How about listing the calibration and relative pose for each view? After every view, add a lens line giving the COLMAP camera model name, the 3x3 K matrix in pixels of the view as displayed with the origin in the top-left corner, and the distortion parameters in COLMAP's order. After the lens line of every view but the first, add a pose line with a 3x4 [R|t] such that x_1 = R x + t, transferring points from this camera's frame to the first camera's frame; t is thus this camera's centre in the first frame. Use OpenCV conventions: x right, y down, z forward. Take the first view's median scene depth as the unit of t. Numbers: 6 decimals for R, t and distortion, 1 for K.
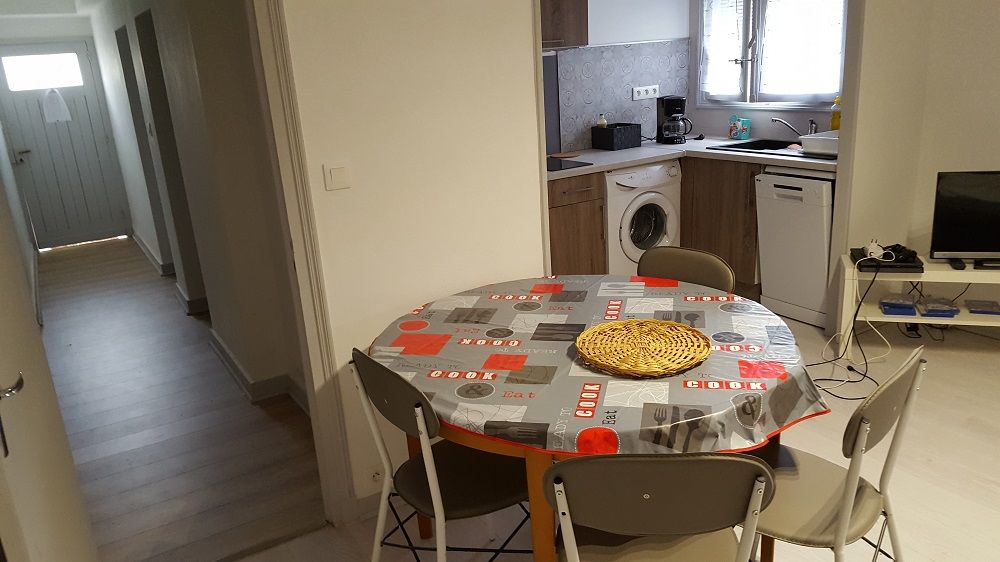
lens RADIAL K [[737.9, 0, 500.0], [0, 737.9, 281.0], [0, 0, 1]] dist [0.087278, -0.263196]
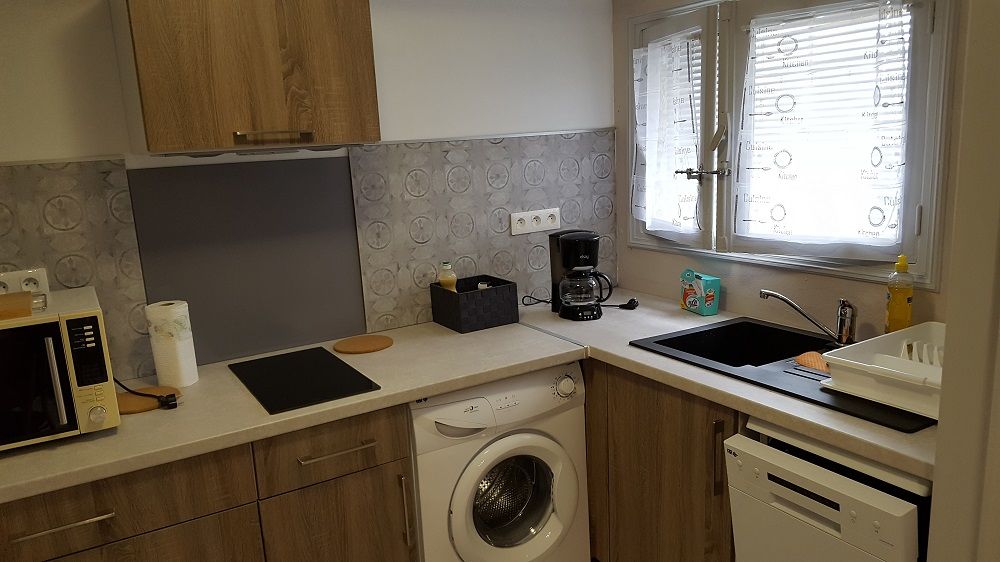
lens RADIAL K [[737.9, 0, 500.0], [0, 737.9, 281.0], [0, 0, 1]] dist [0.087278, -0.263196]
pose [[0.999873, 0.013886, 0.007859, 0.174352], [-0.013003, 0.994597, -0.102992, -0.158355], [-0.009246, 0.102877, 0.994651, 0.470294]]
